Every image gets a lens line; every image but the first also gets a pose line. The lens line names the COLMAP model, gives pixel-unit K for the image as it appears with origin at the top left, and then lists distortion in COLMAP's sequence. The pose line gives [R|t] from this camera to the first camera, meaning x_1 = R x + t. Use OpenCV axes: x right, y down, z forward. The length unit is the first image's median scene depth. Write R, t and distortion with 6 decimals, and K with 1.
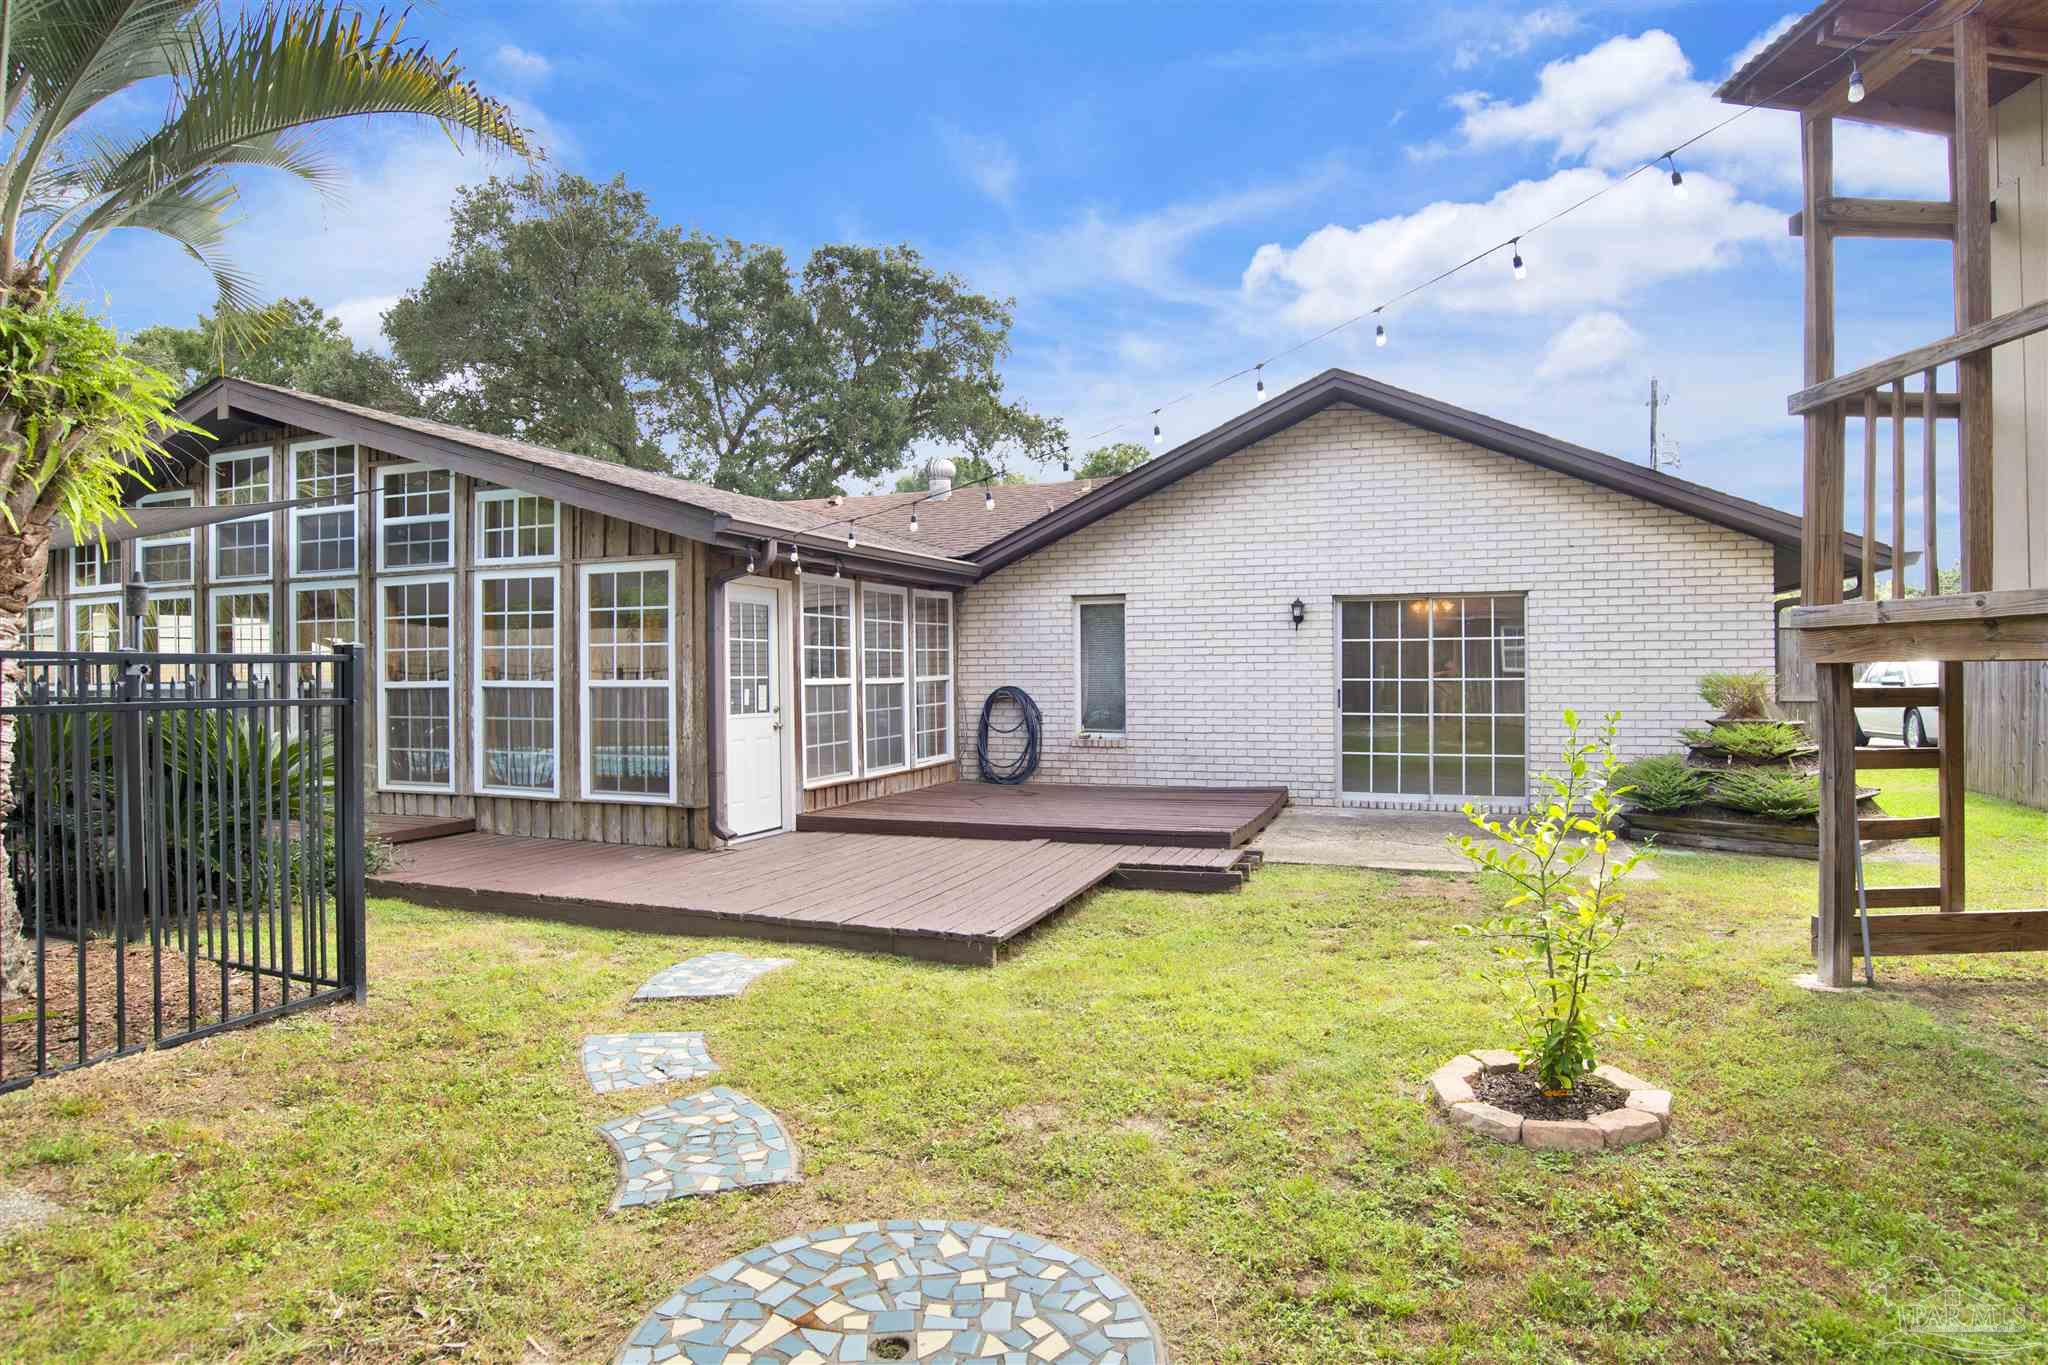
lens RADIAL K [[1068.8, 0, 1033.7], [0, 1068.8, 674.8], [0, 0, 1]] dist [-0.071473, 0.024605]
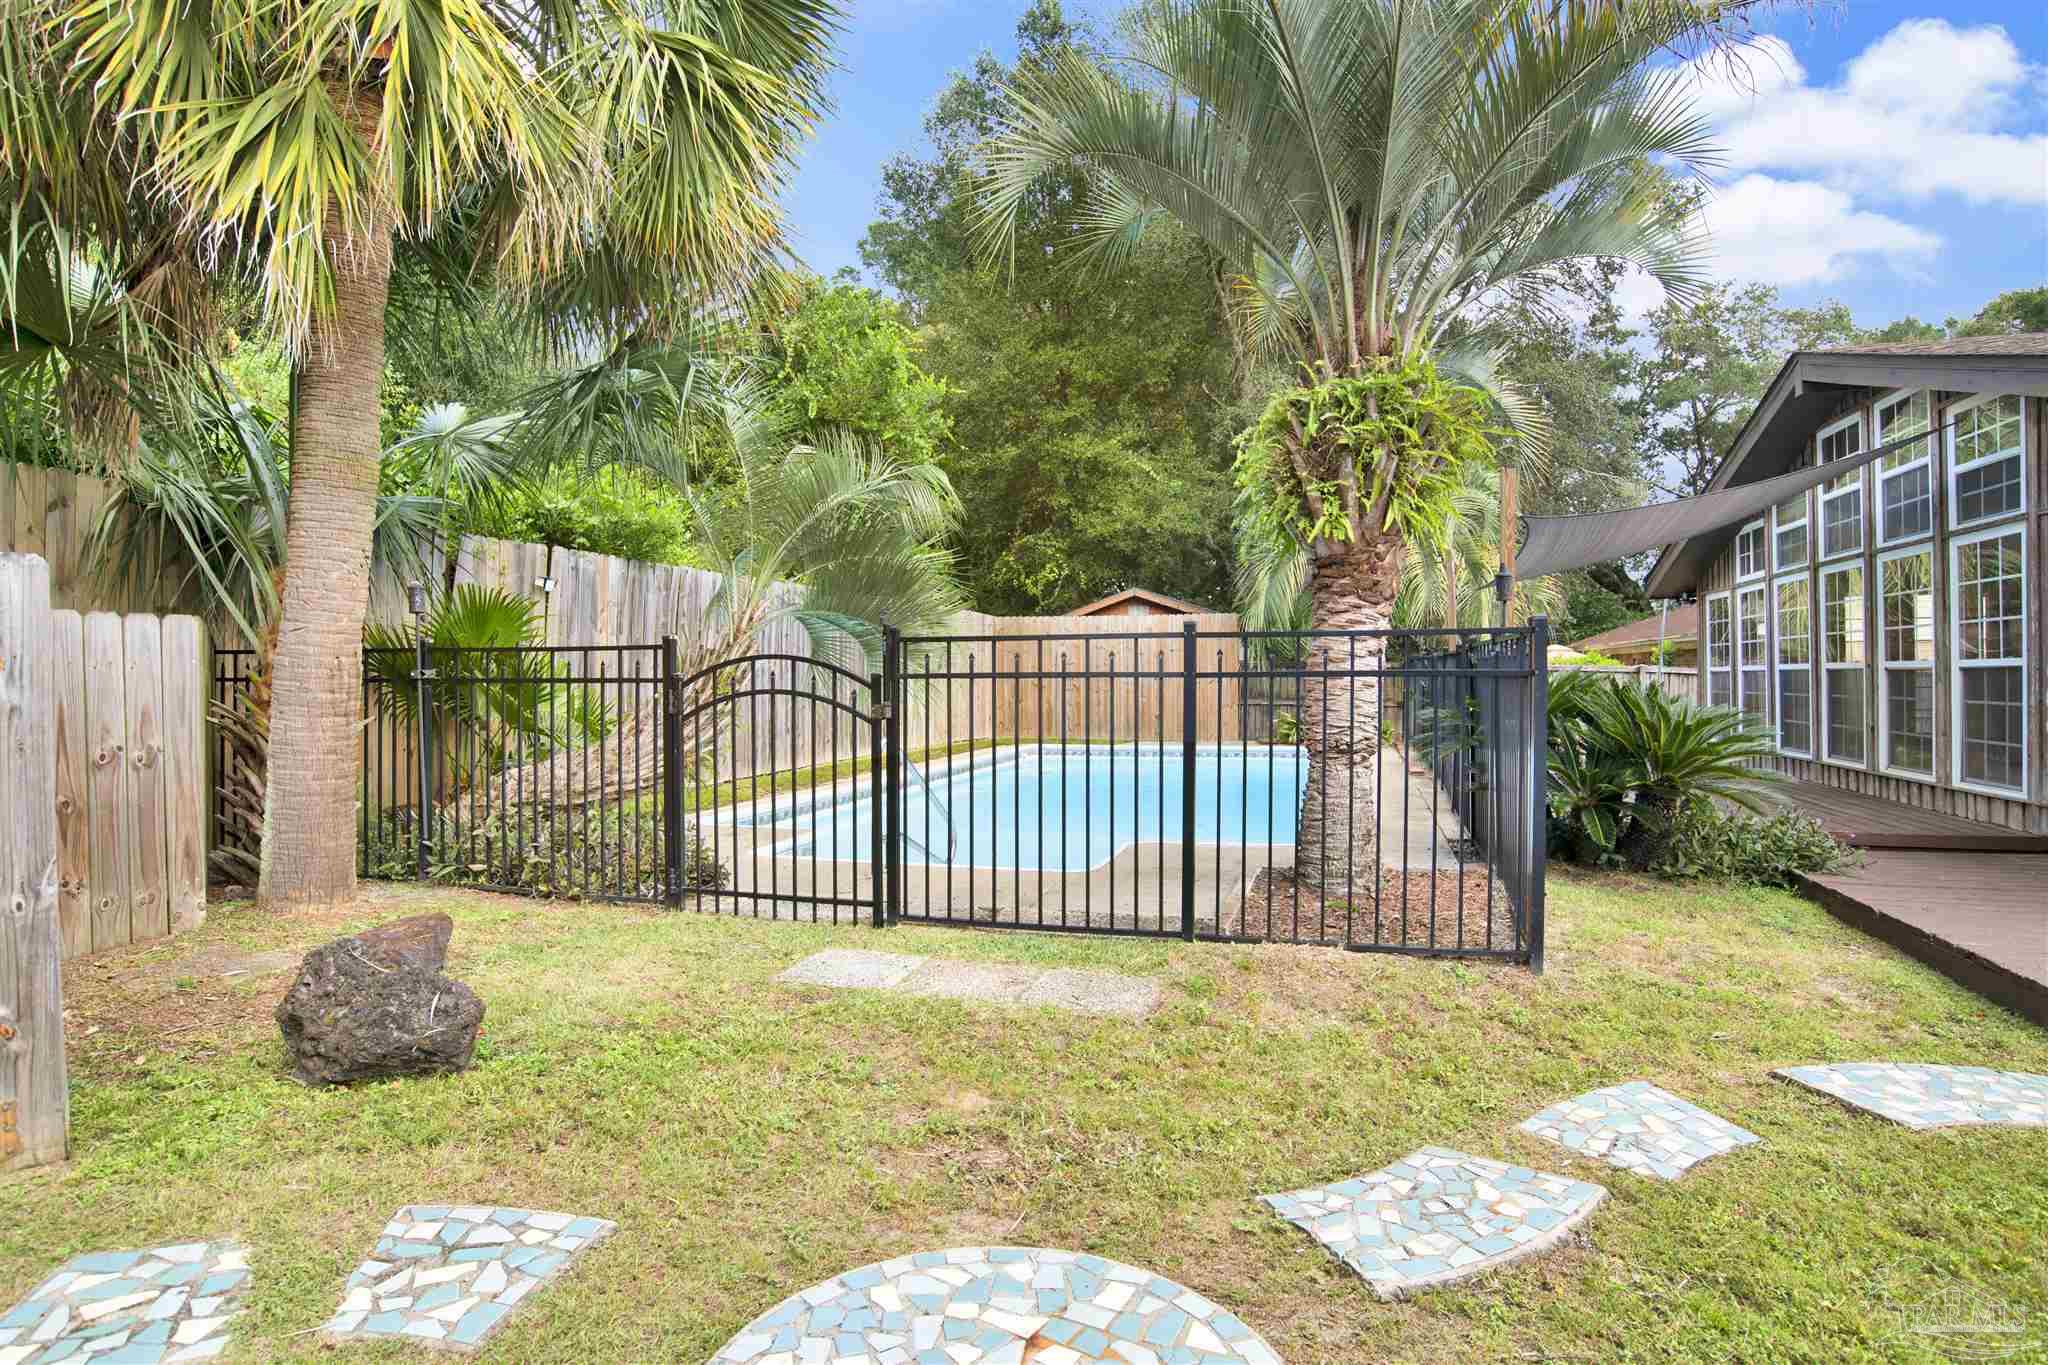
lens RADIAL K [[1058.9, 0, 1043.8], [0, 1058.9, 676.6], [0, 0, 1]] dist [-0.066901, 0.021670]
pose [[0.068880, 0.008463, -0.997589, 0.126100], [0.006881, 0.999936, 0.008958, 0.006643], [0.997601, -0.007481, 0.068817, 0.177903]]
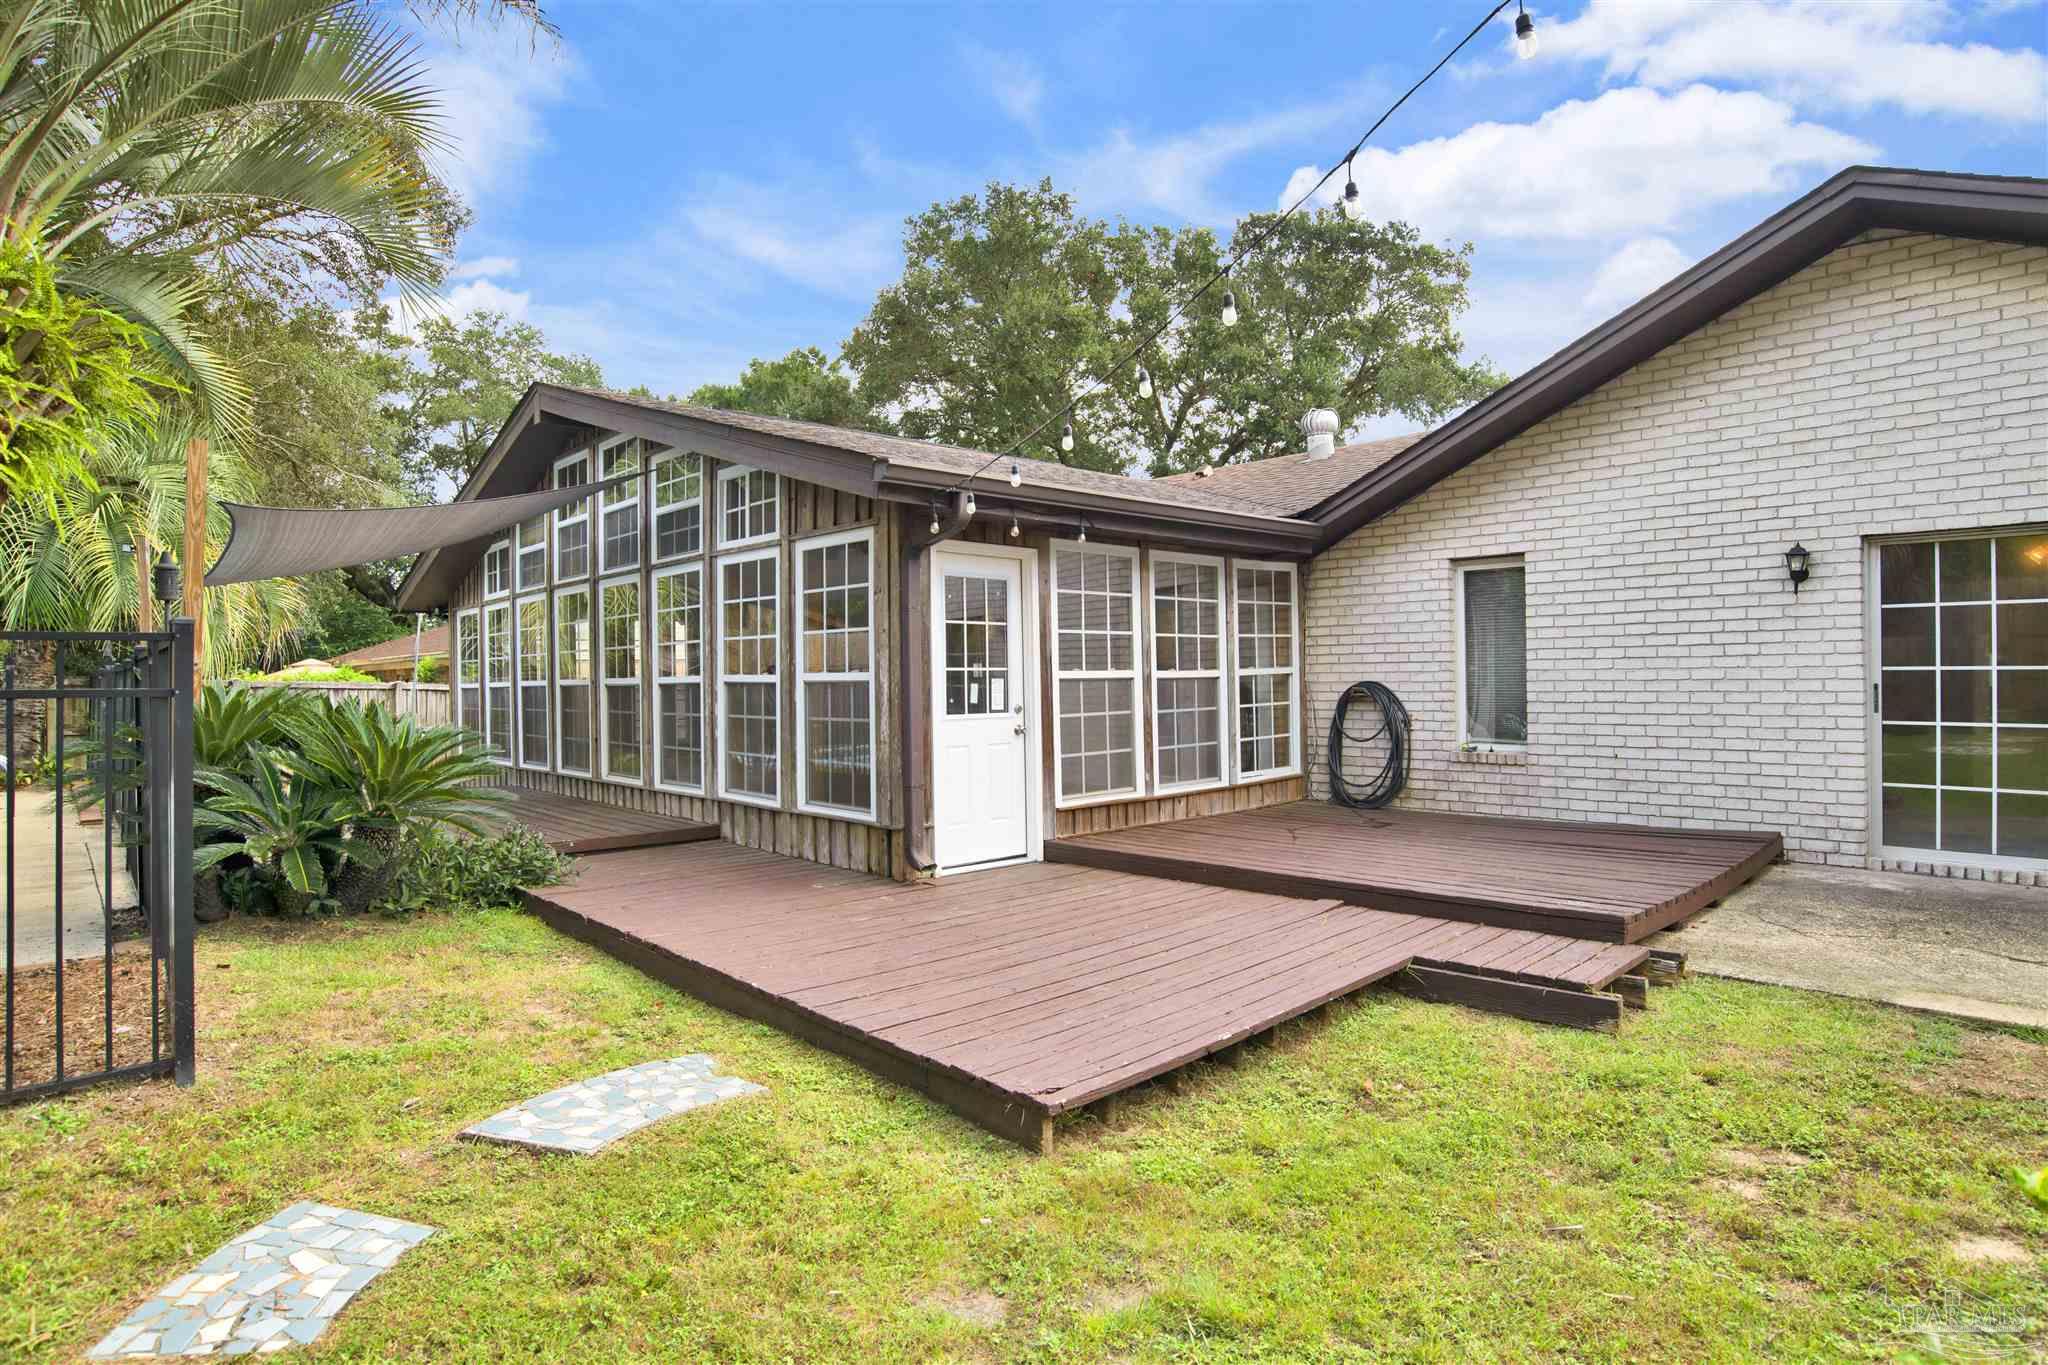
lens RADIAL K [[1068.8, 0, 1033.7], [0, 1068.8, 674.8], [0, 0, 1]] dist [-0.071473, 0.024605]
pose [[0.902295, -0.005241, -0.431088, 0.098635], [0.005182, 0.999986, -0.001311, 0.006455], [0.431089, -0.001052, 0.902309, 0.228300]]
